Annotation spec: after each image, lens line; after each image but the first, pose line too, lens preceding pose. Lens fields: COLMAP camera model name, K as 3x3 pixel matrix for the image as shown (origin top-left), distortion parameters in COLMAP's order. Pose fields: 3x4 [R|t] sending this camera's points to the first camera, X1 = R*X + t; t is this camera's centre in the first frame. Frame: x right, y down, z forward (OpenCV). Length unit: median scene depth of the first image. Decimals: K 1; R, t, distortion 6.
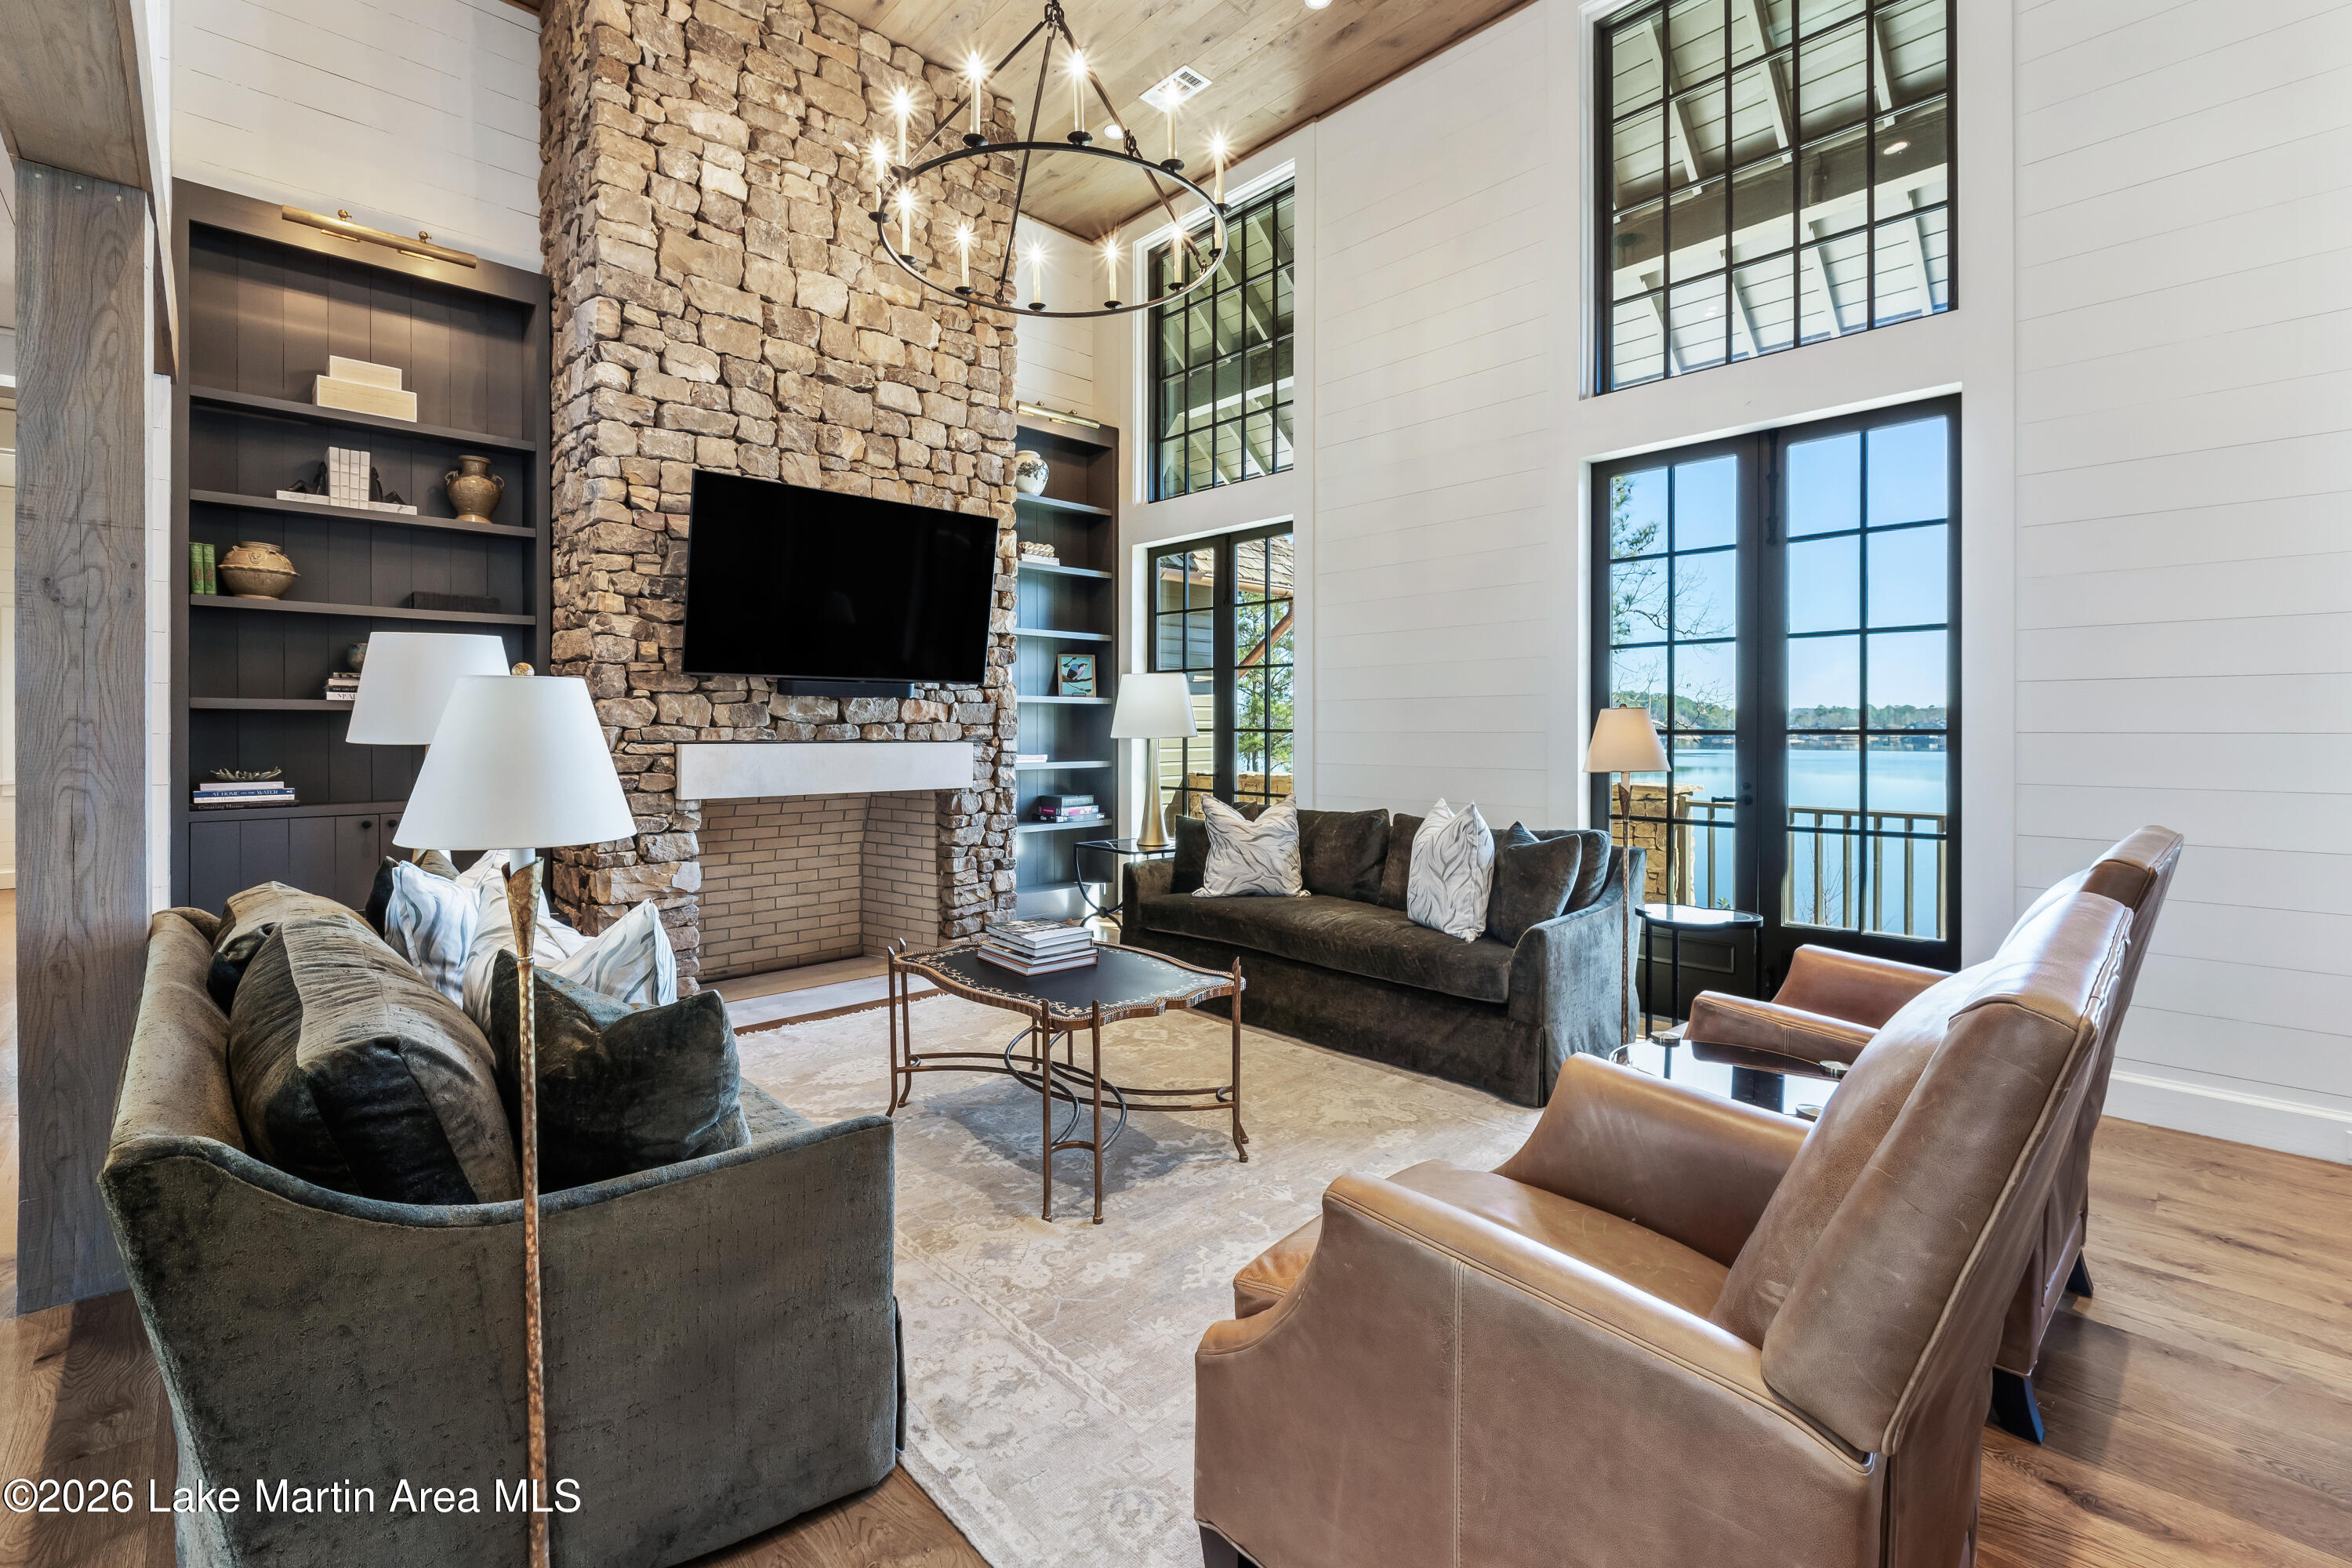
lens RADIAL K [[1018.4, 0, 1157.9], [0, 1018.4, 729.4], [0, 0, 1]] dist [-0.003617, -0.001604]
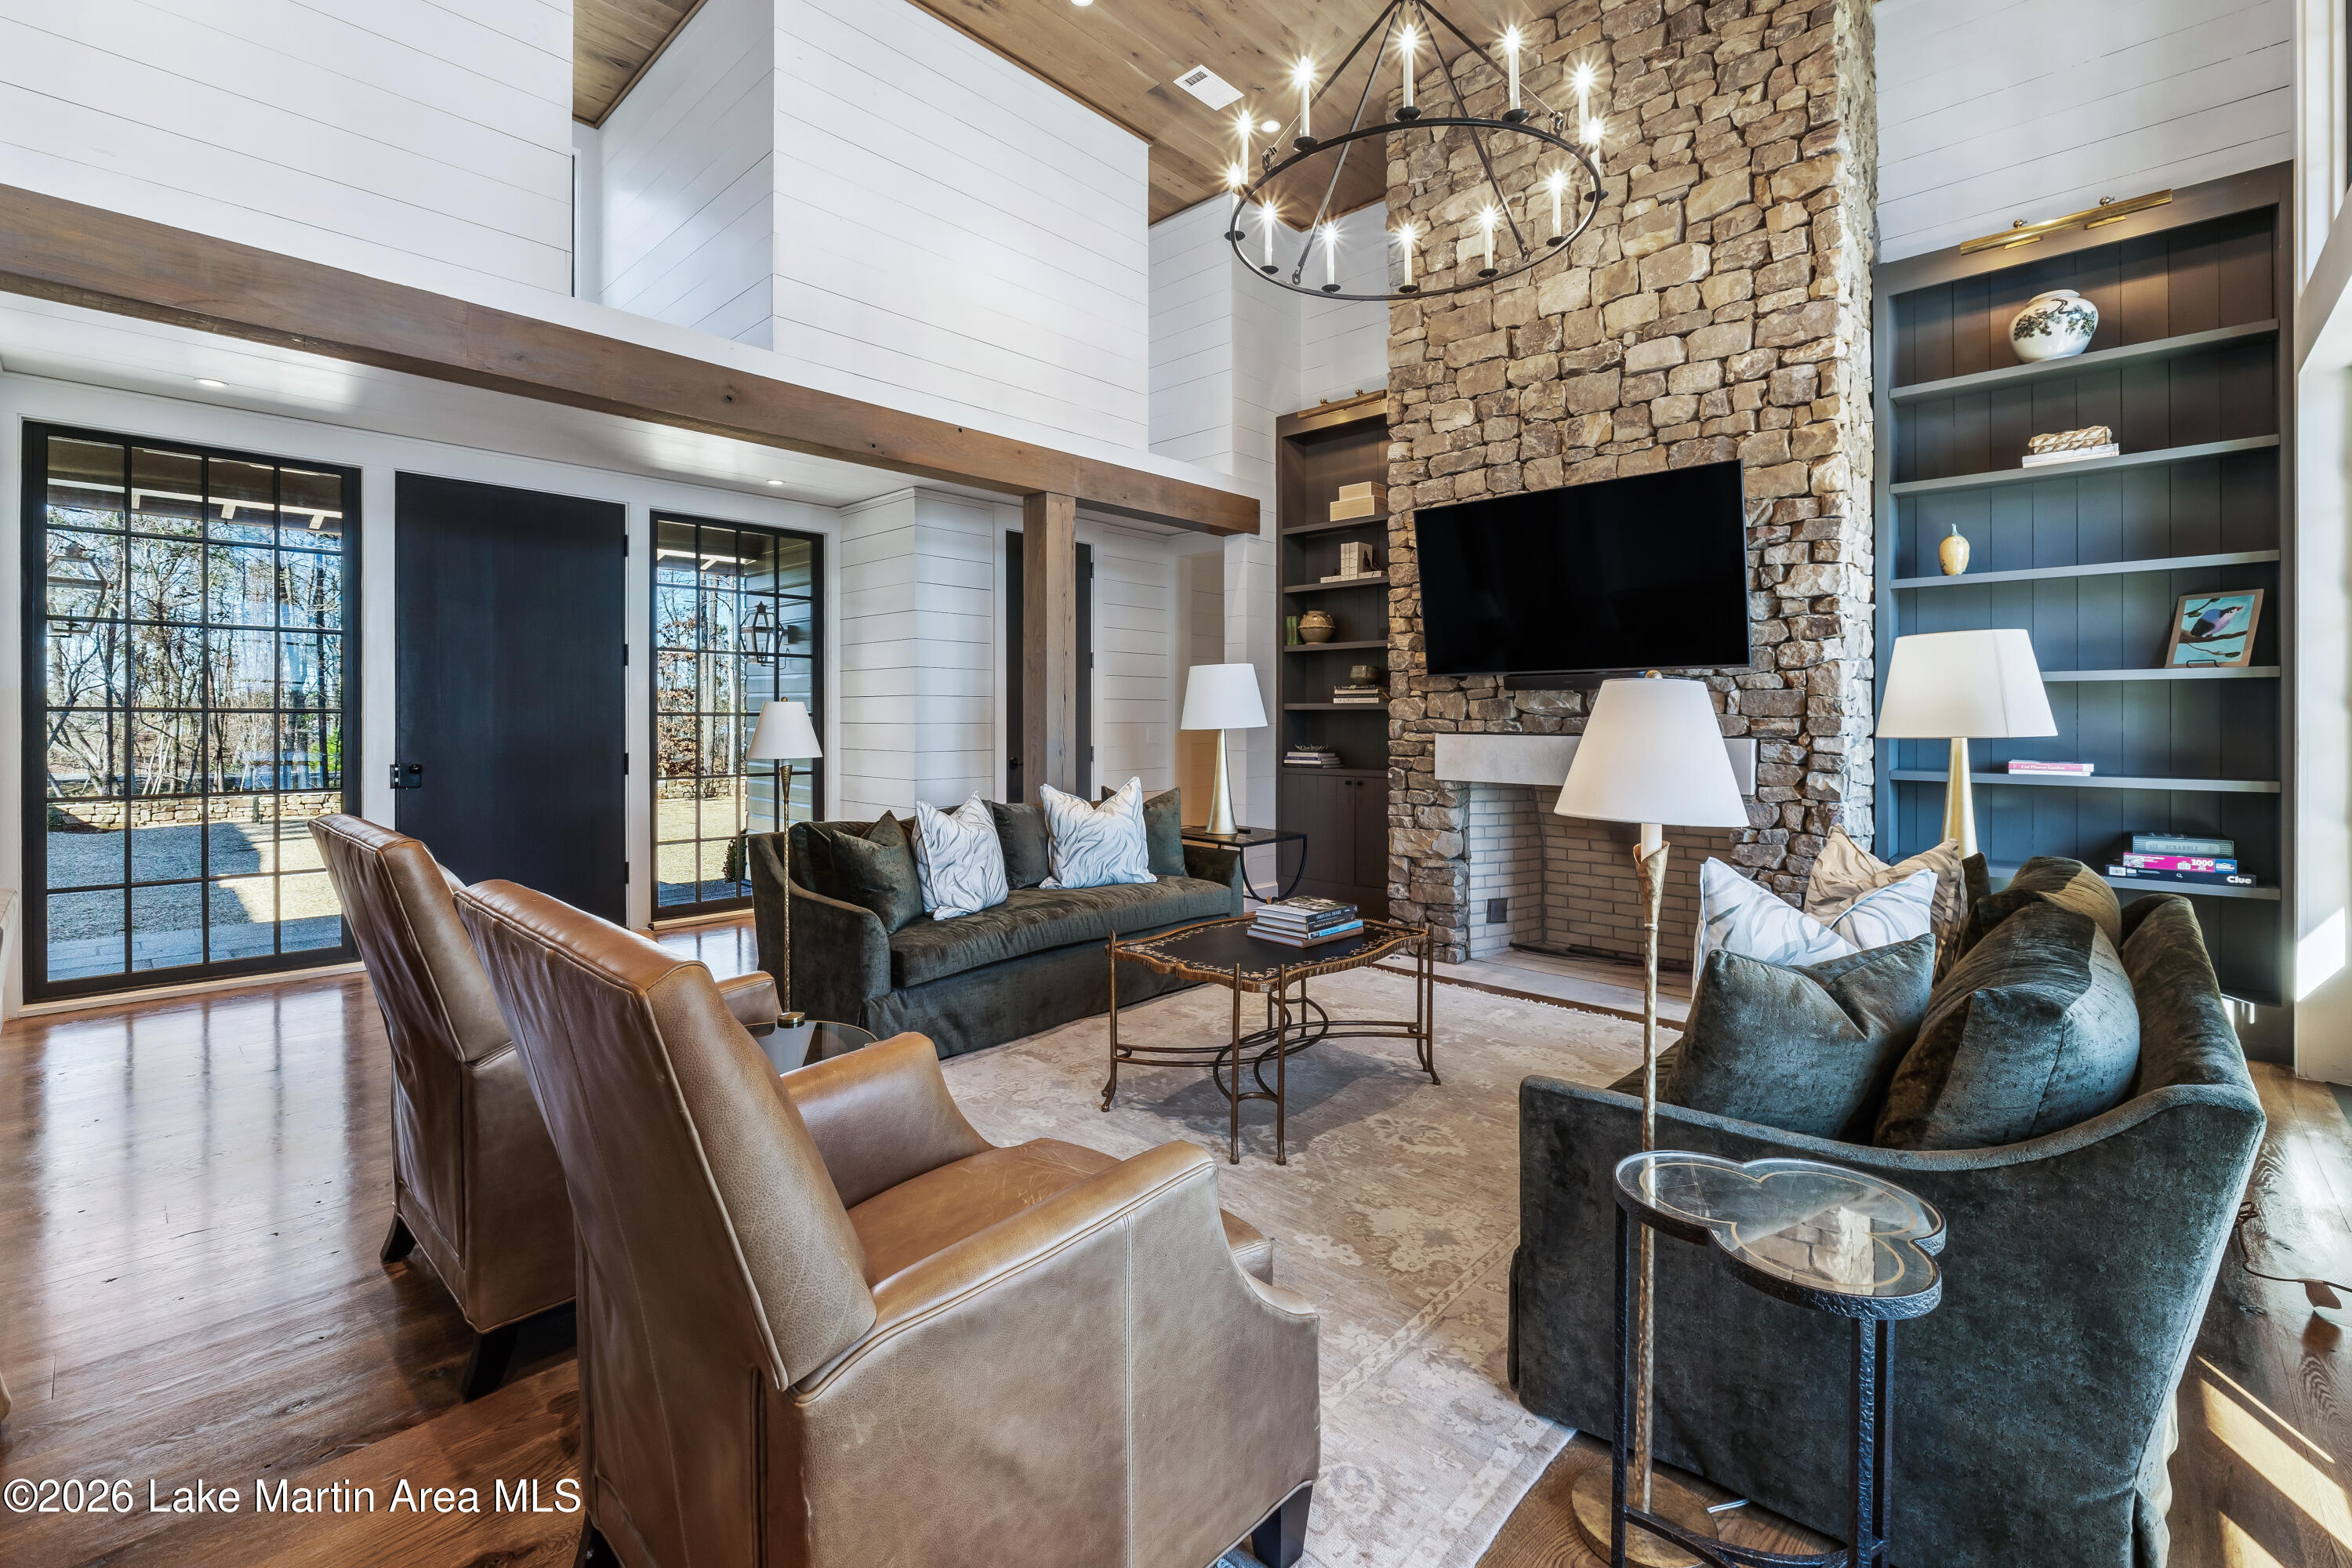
lens RADIAL K [[1018.4, 0, 1175.0], [0, 1018.4, 720.3], [0, 0, 1]] dist [-0.003617, -0.001604]
pose [[0.063516, -0.001536, -0.997980, 0.681562], [-0.003143, 0.999994, -0.001739, 0.001237], [0.997976, 0.003247, 0.063511, 0.570197]]
